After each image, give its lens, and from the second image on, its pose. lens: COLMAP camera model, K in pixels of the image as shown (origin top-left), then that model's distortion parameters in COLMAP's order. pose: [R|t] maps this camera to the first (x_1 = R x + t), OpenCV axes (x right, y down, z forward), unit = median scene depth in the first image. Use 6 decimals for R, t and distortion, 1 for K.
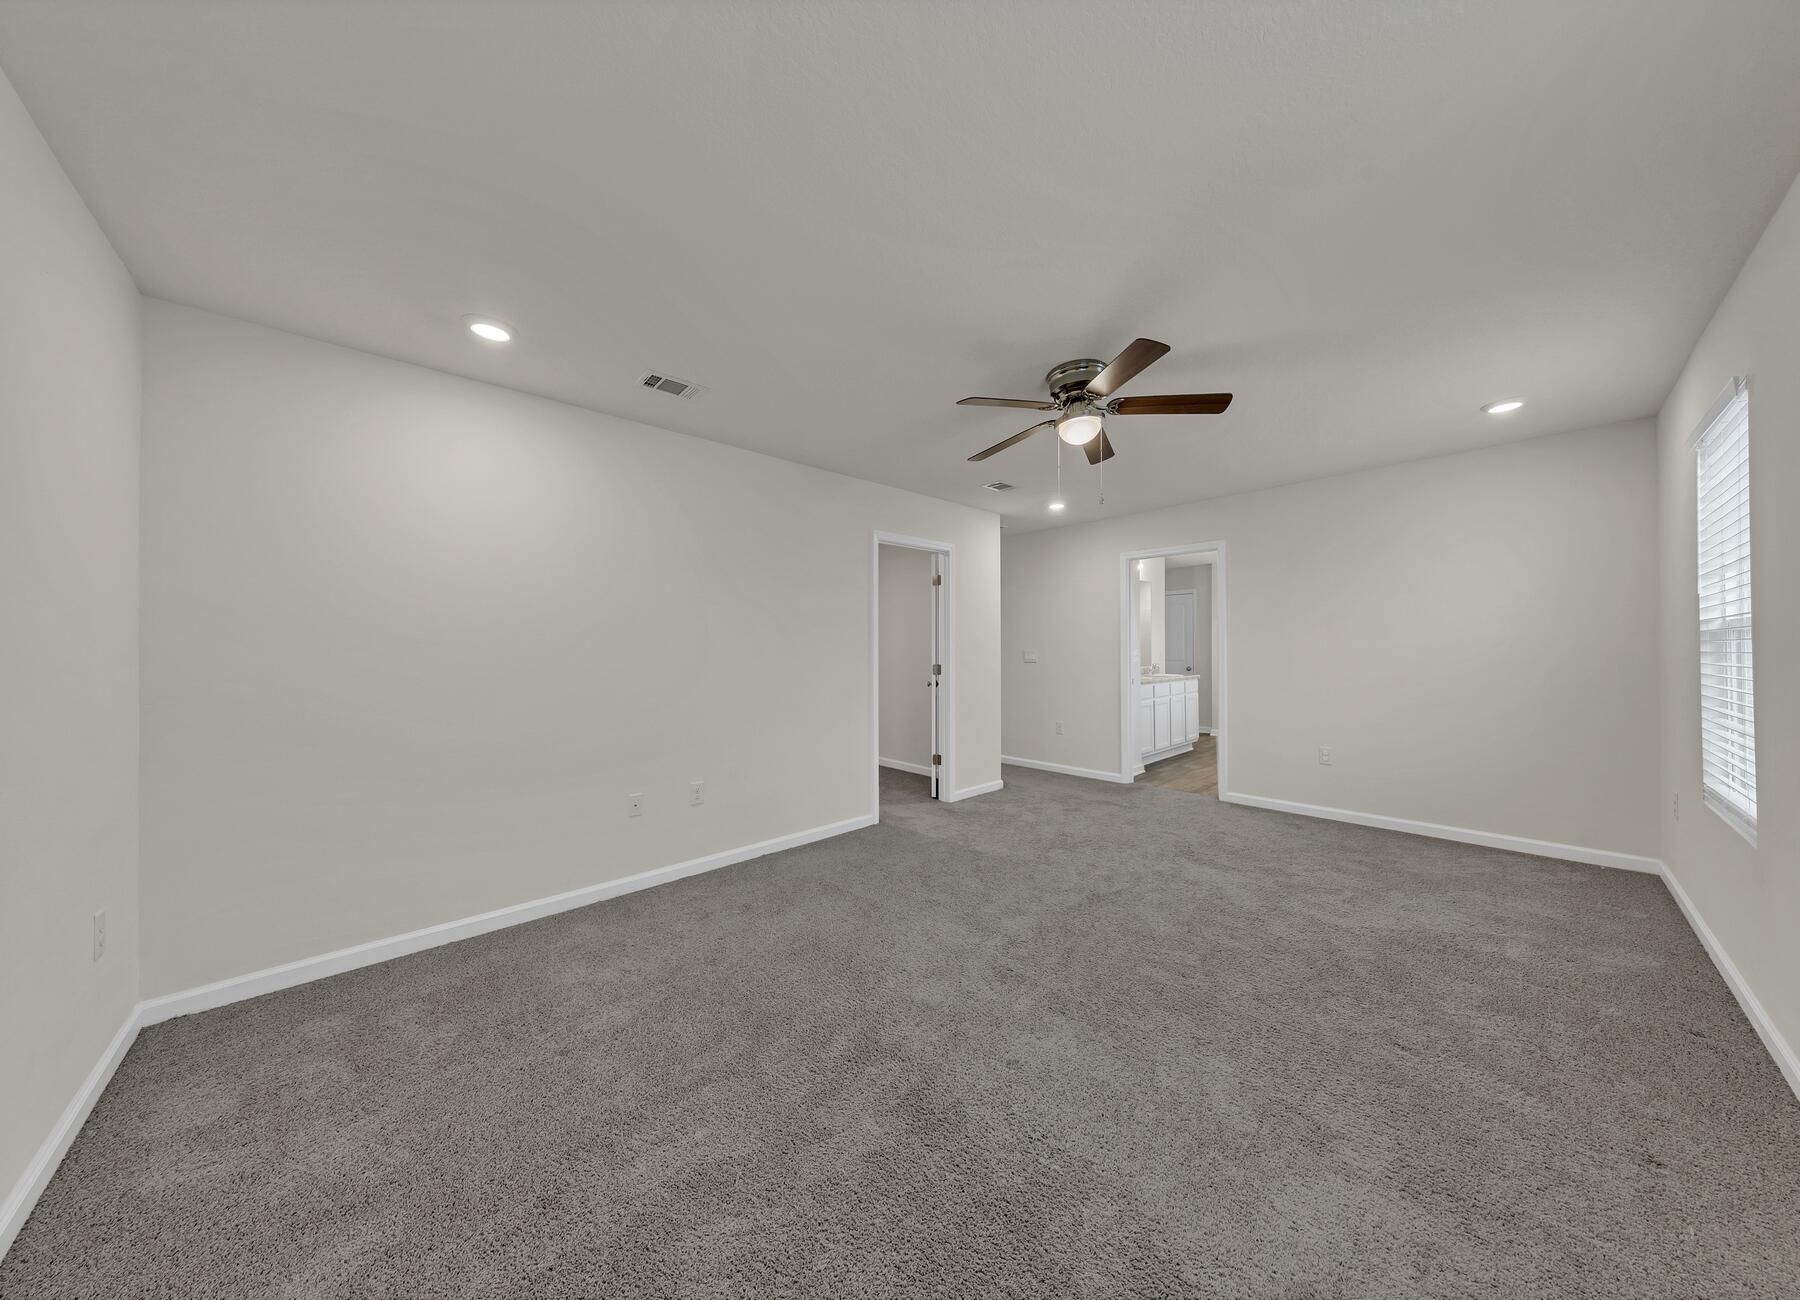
lens RADIAL K [[572.9, 0, 917.6], [0, 572.9, 642.2], [0, 0, 1]] dist [0.000615, -0.002848]
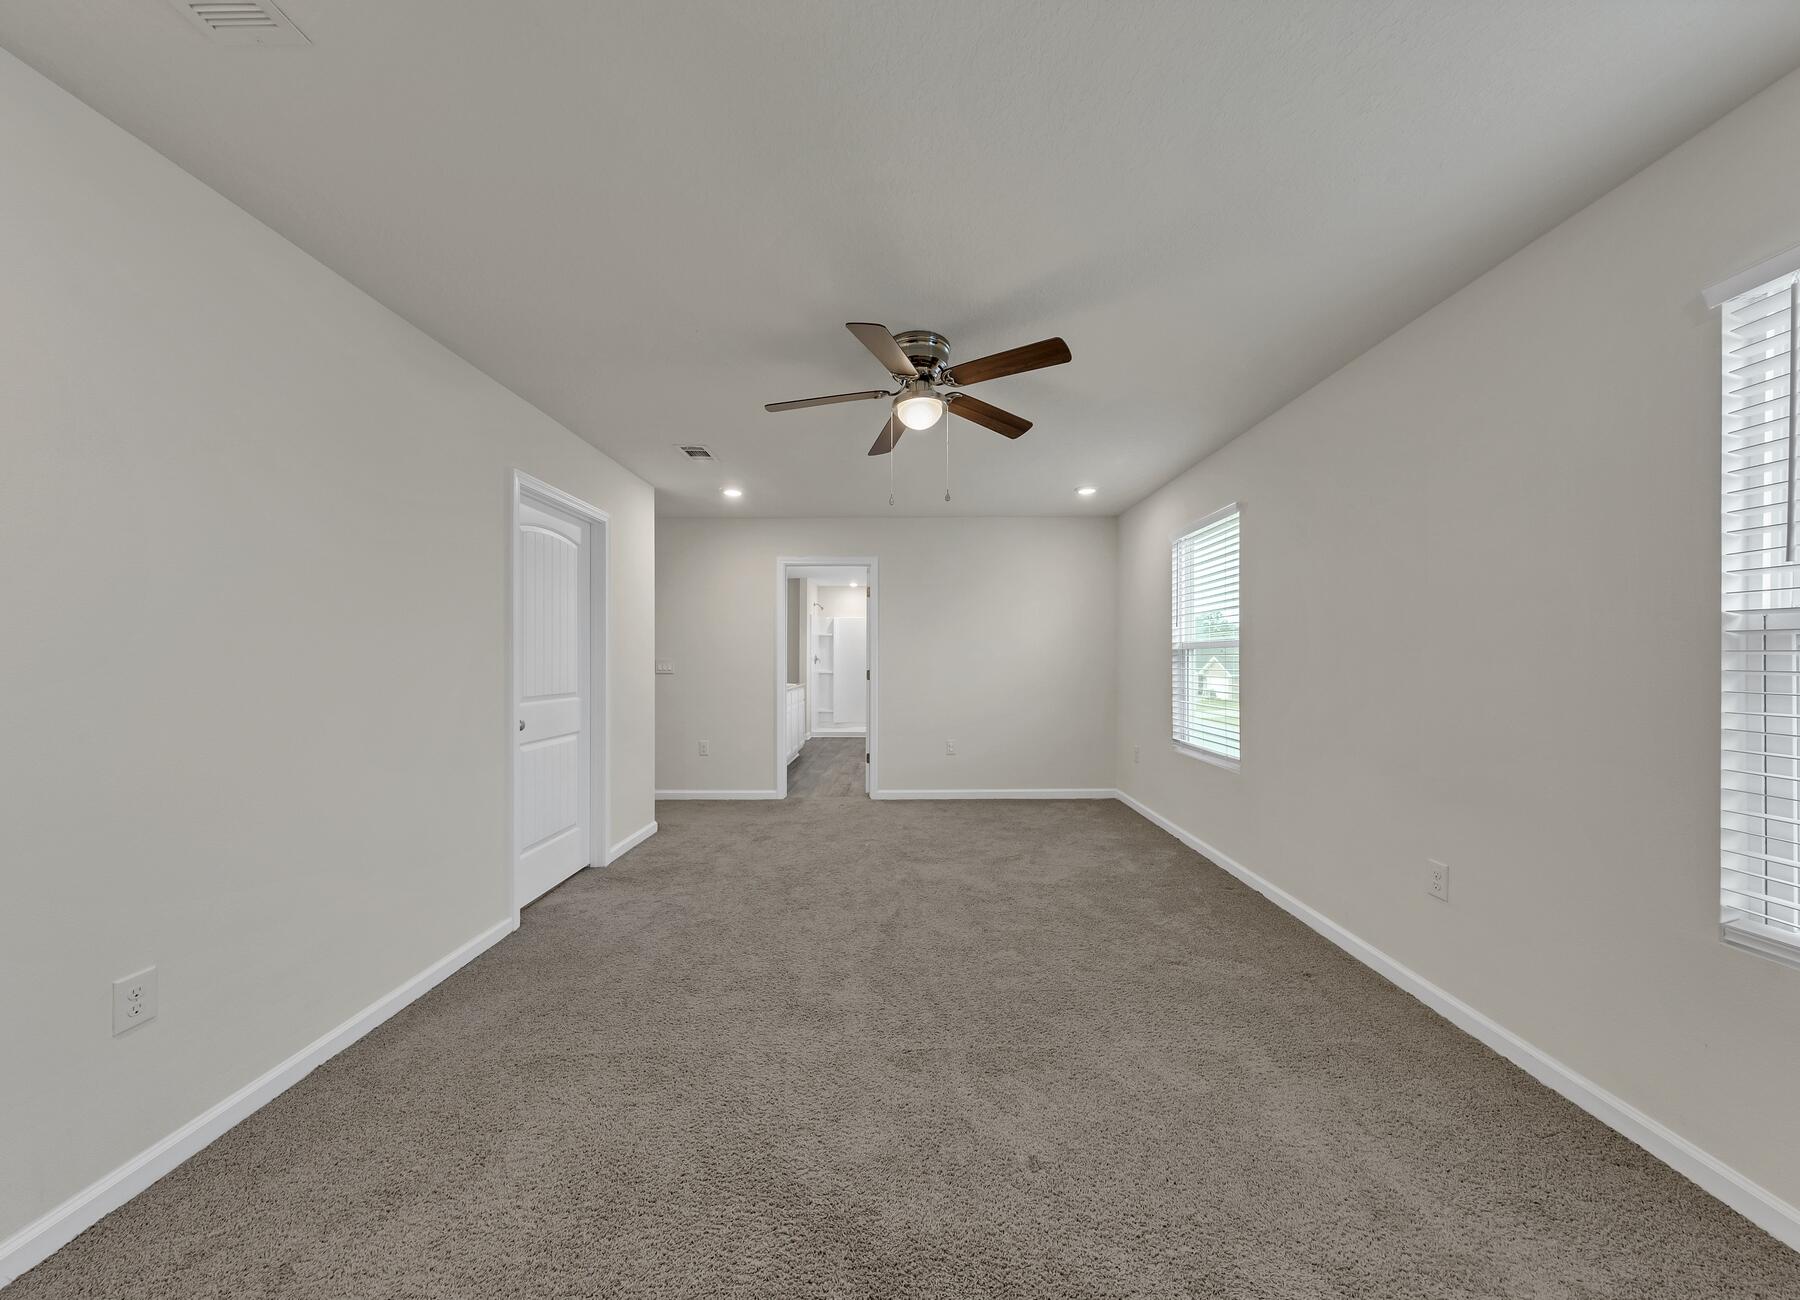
lens RADIAL K [[573.9, 0, 904.3], [0, 573.9, 657.0], [0, 0, 1]] dist [0.000284, -0.000044]
pose [[0.689962, 0.004867, 0.723829, -0.342751], [-0.011789, 0.999920, 0.004514, 0.006732], [-0.723749, -0.011648, 0.689965, 0.353142]]
